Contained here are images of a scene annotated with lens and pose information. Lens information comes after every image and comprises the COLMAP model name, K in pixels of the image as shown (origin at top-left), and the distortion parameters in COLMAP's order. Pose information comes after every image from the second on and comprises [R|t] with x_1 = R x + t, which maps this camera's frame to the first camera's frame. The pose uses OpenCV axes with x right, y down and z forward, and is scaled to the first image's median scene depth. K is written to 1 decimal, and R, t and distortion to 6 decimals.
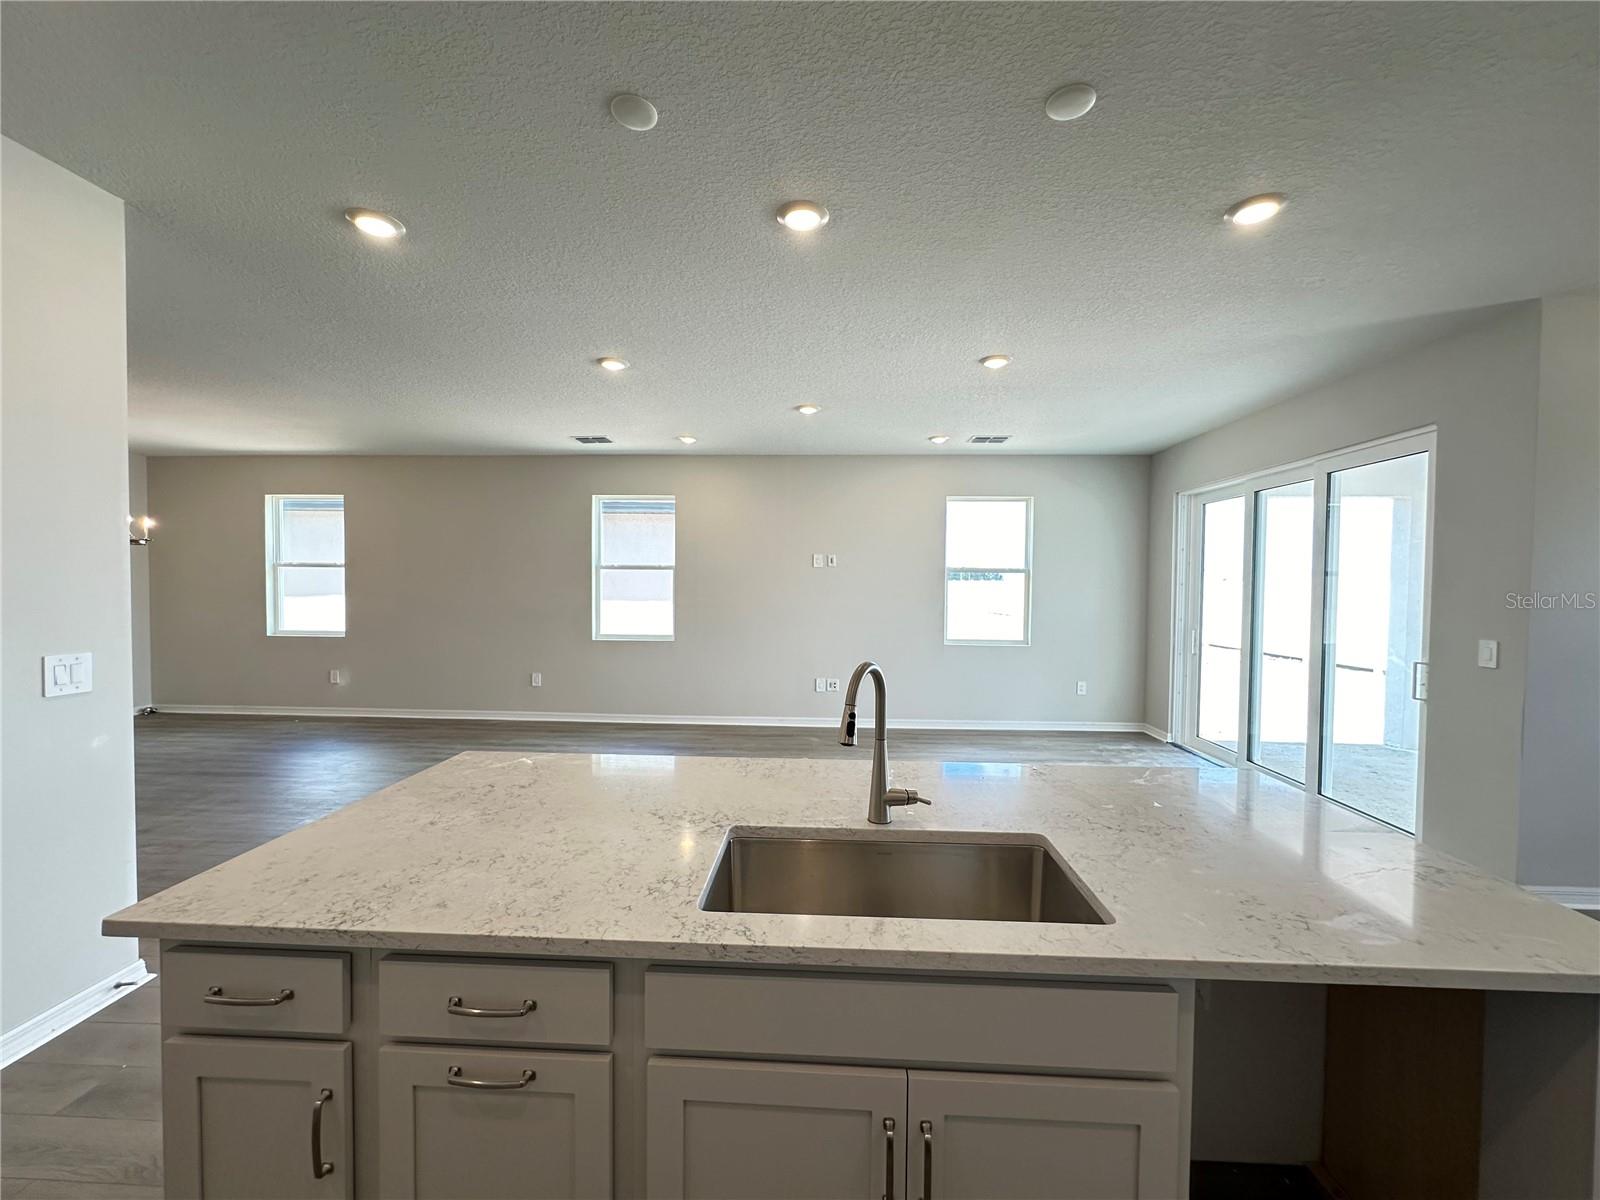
lens RADIAL K [[642.3, 0, 798.3], [0, 642.3, 599.9], [0, 0, 1]] dist [-0.000793, -0.000014]
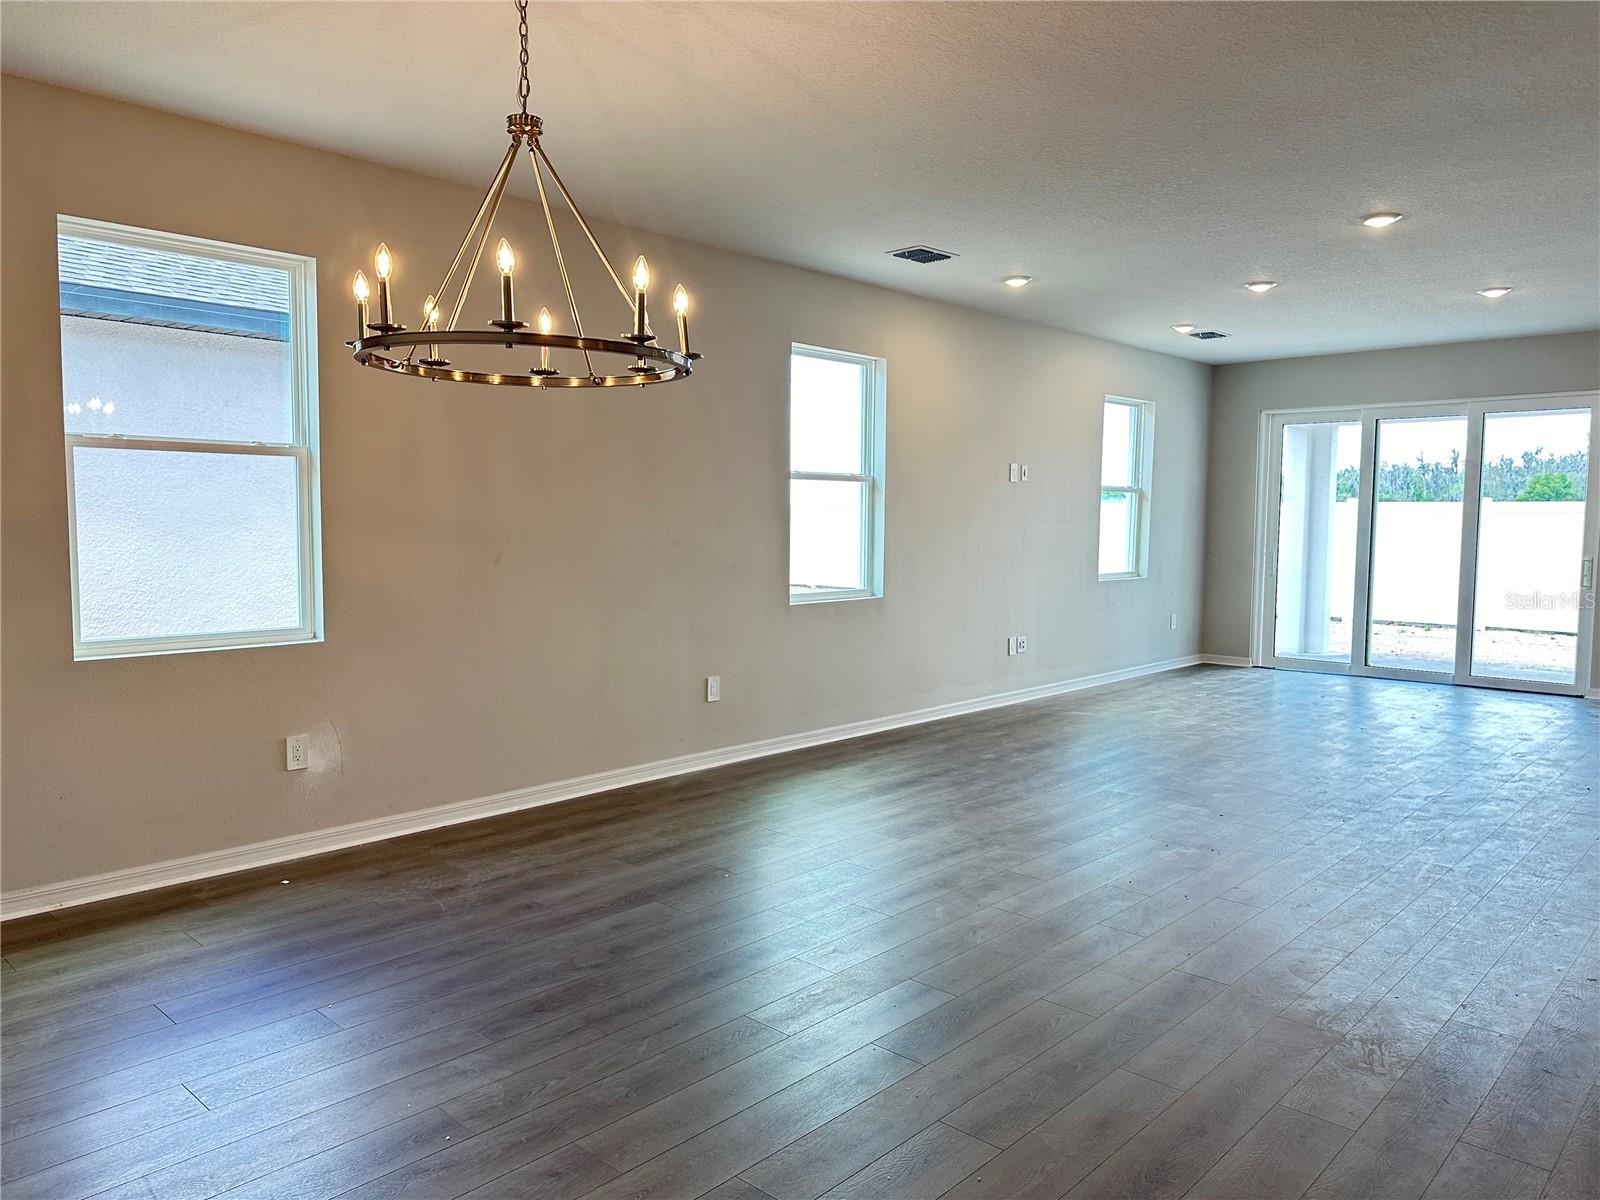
lens RADIAL K [[1117.8, 0, 800.0], [0, 1117.8, 601.8], [0, 0, 1]] dist [0.046458, 0.000547]
pose [[0.649670, -0.064252, 0.757496, -1.078828], [0.019902, 0.997518, 0.067542, -0.006371], [-0.759956, -0.028804, 0.649336, 0.372037]]
